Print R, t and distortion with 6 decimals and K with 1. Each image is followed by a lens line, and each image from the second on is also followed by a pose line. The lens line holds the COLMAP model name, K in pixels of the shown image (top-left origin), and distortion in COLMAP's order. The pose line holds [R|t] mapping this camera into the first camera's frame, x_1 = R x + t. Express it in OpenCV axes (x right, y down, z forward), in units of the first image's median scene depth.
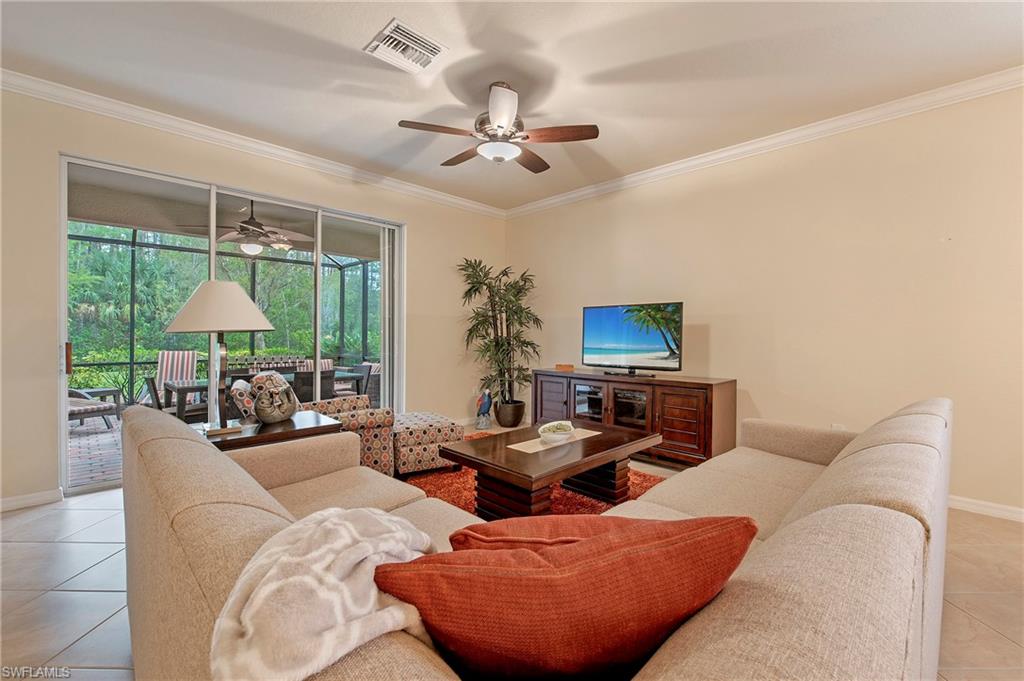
lens RADIAL K [[433.9, 0, 508.3], [0, 433.9, 344.1], [0, 0, 1]] dist [-0.001782, -0.001449]
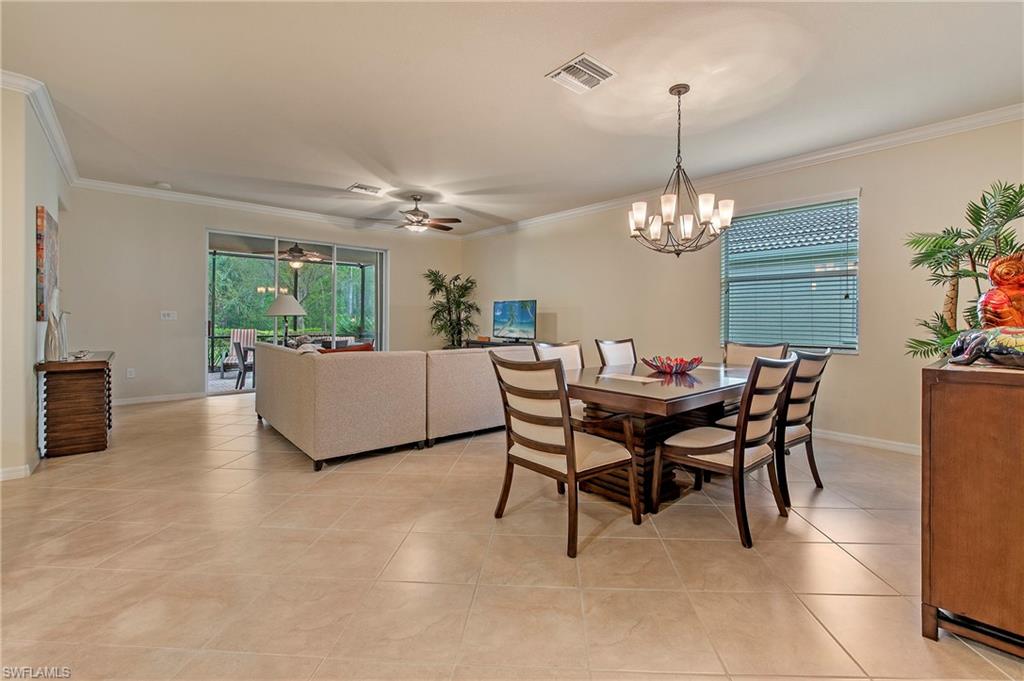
lens RADIAL K [[443.2, 0, 532.0], [0, 443.2, 322.9], [0, 0, 1]] dist [-0.012656, -0.000331]
pose [[0.999317, 0.002147, -0.036878, 0.327374], [-0.002596, 0.999923, -0.012125, 0.012909], [0.036849, 0.012212, 0.999246, -0.571501]]
